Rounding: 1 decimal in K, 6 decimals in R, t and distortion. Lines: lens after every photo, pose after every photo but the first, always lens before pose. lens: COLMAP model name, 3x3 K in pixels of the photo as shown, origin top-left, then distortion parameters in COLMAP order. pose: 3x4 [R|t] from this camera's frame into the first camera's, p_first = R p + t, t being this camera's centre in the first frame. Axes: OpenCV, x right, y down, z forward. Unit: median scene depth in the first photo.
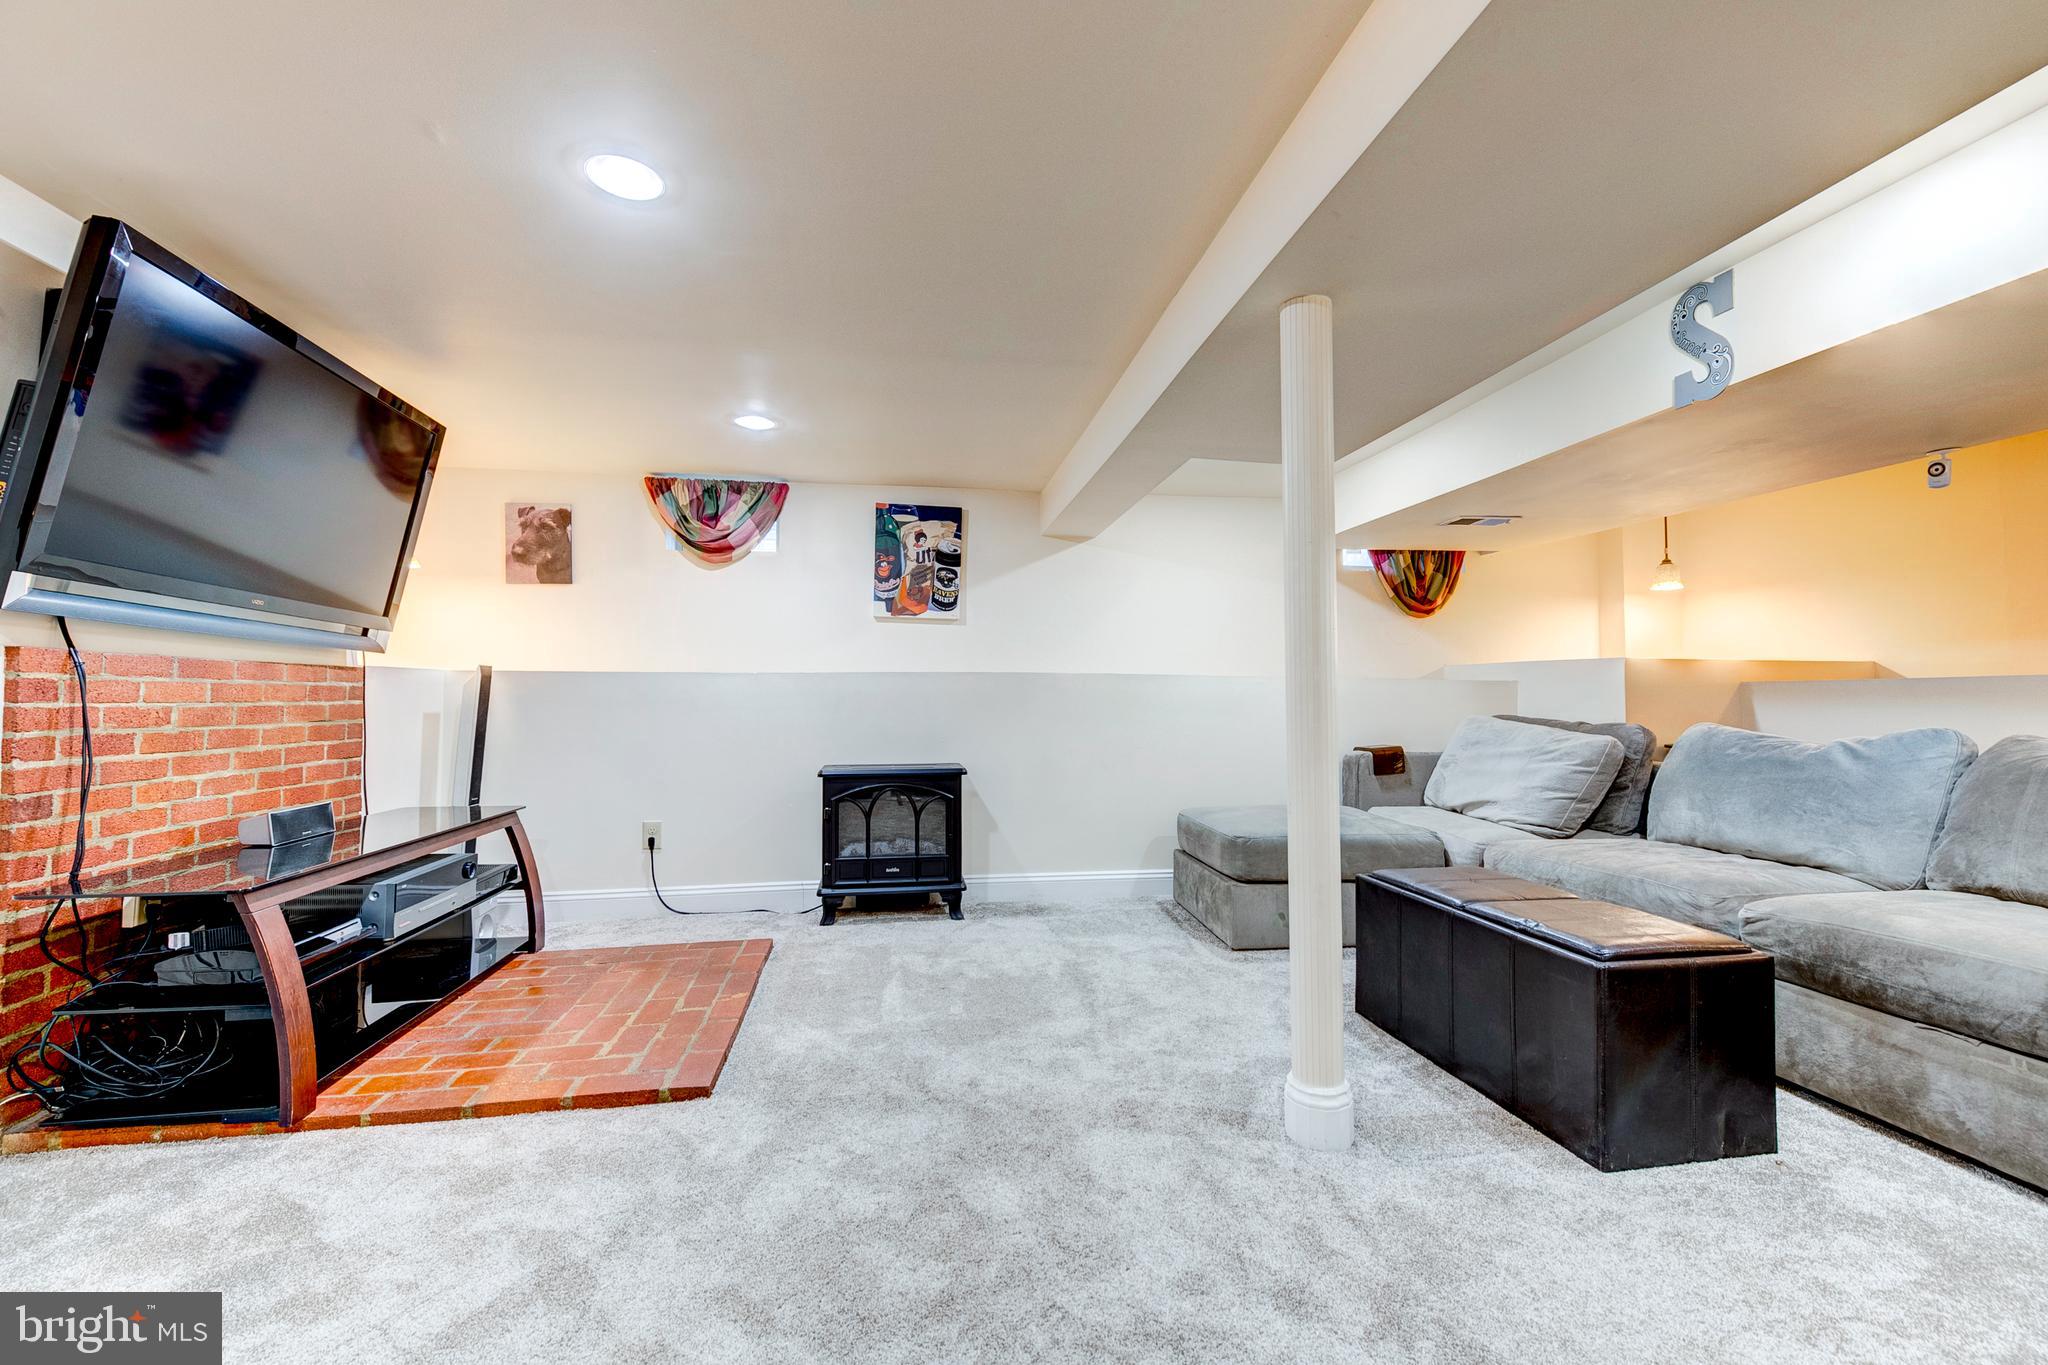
lens RADIAL K [[815.8, 0, 1022.6], [0, 815.8, 669.5], [0, 0, 1]] dist [0.000484, -0.000082]
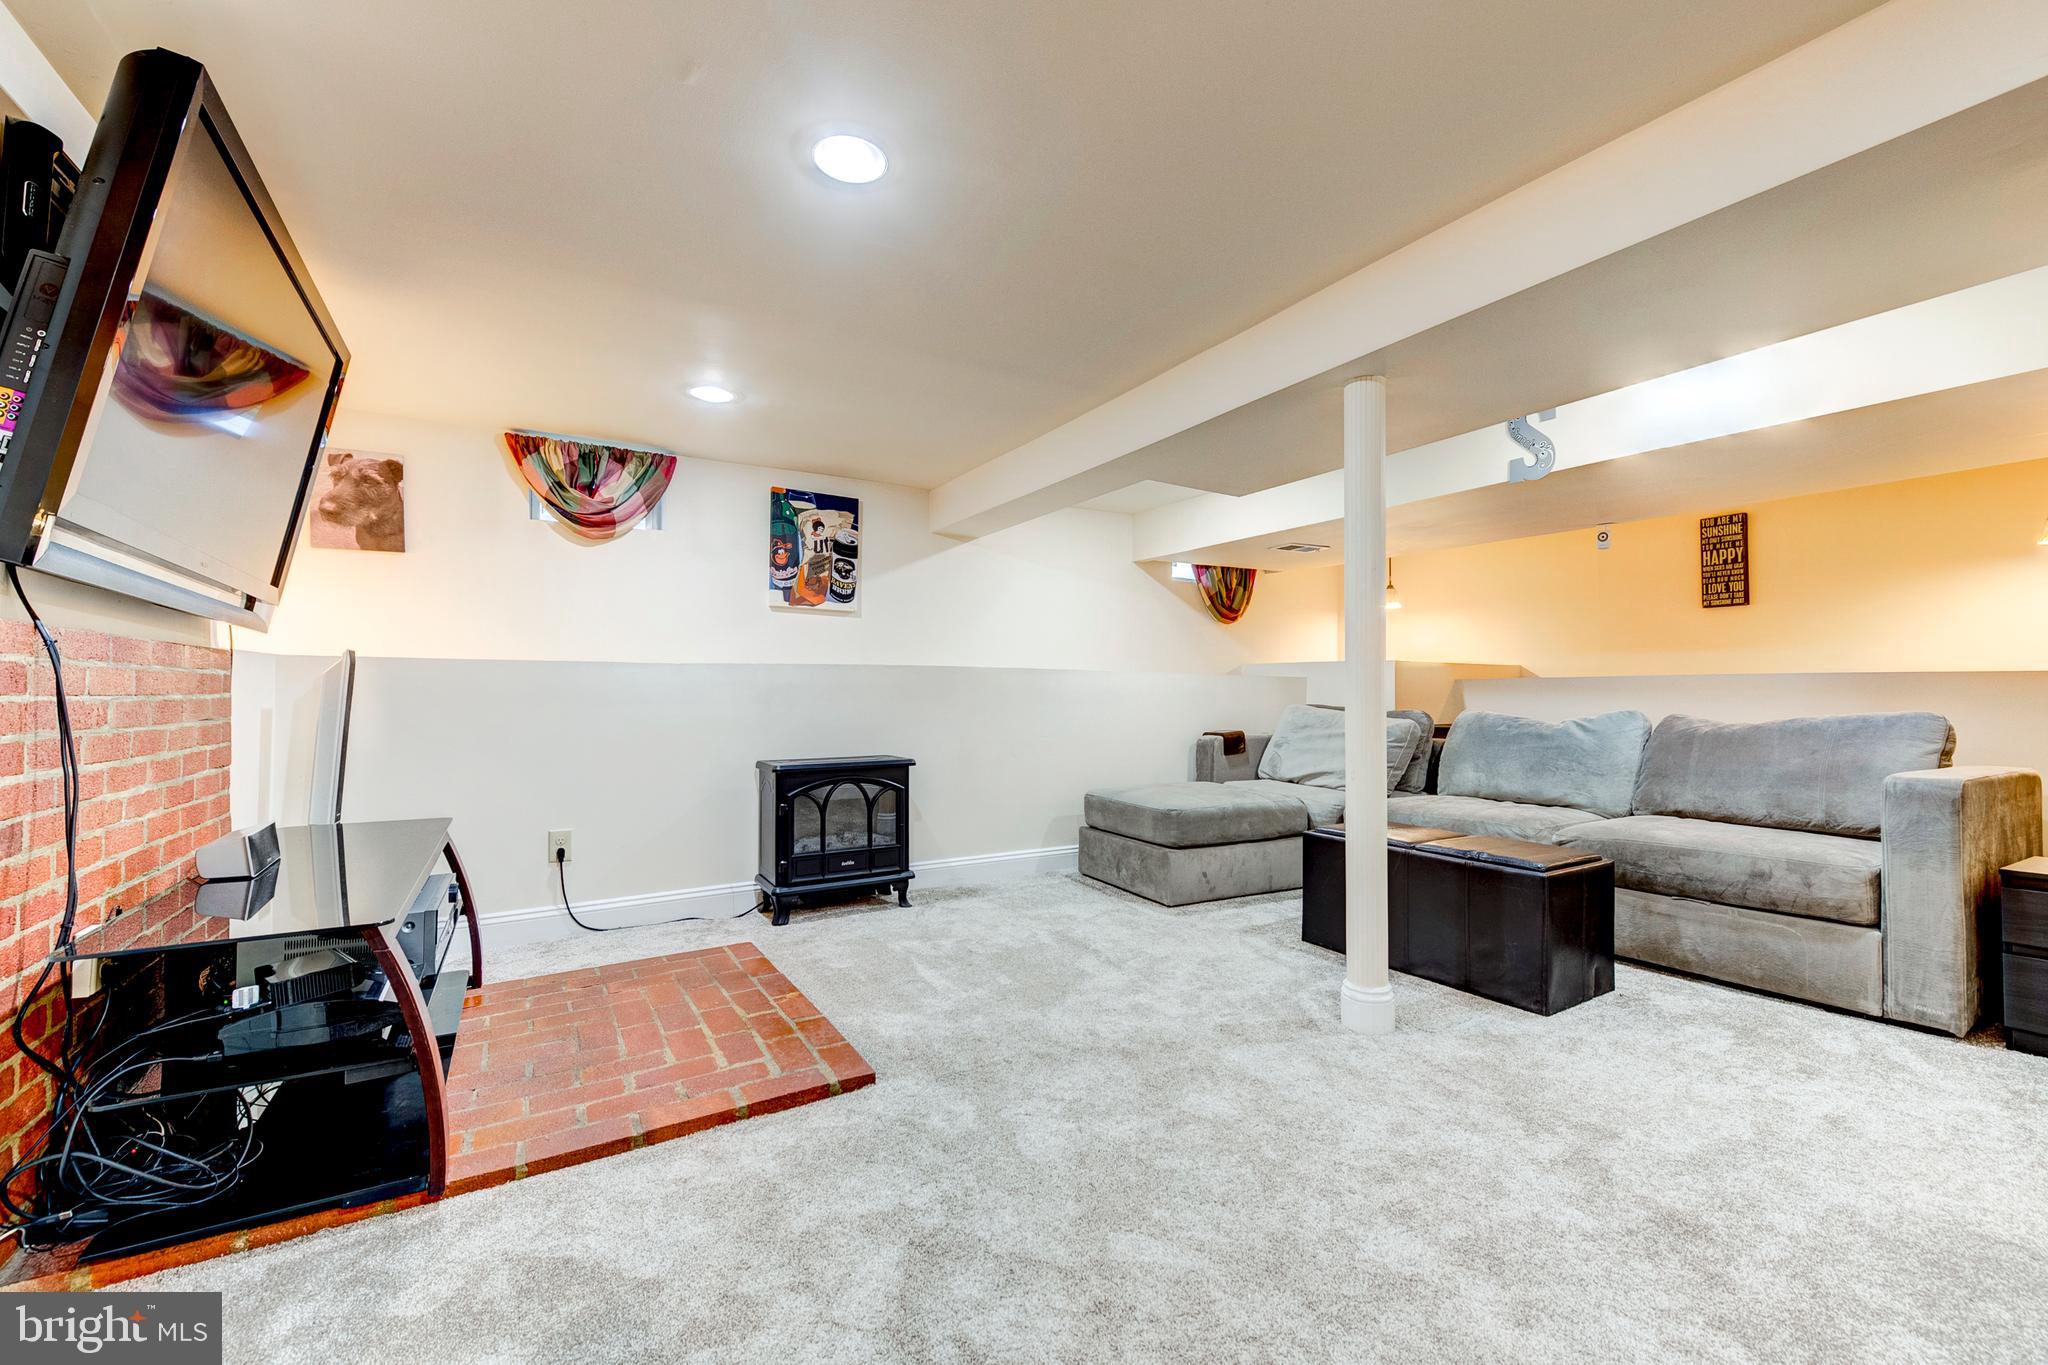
lens RADIAL K [[815.9, 0, 1019.5], [0, 815.9, 676.5], [0, 0, 1]] dist [0.002337, -0.000240]
pose [[0.931277, 0.006724, 0.364250, -0.356558], [-0.012756, 0.999818, 0.014156, 0.001404], [-0.364089, -0.017830, 0.931194, -0.000327]]
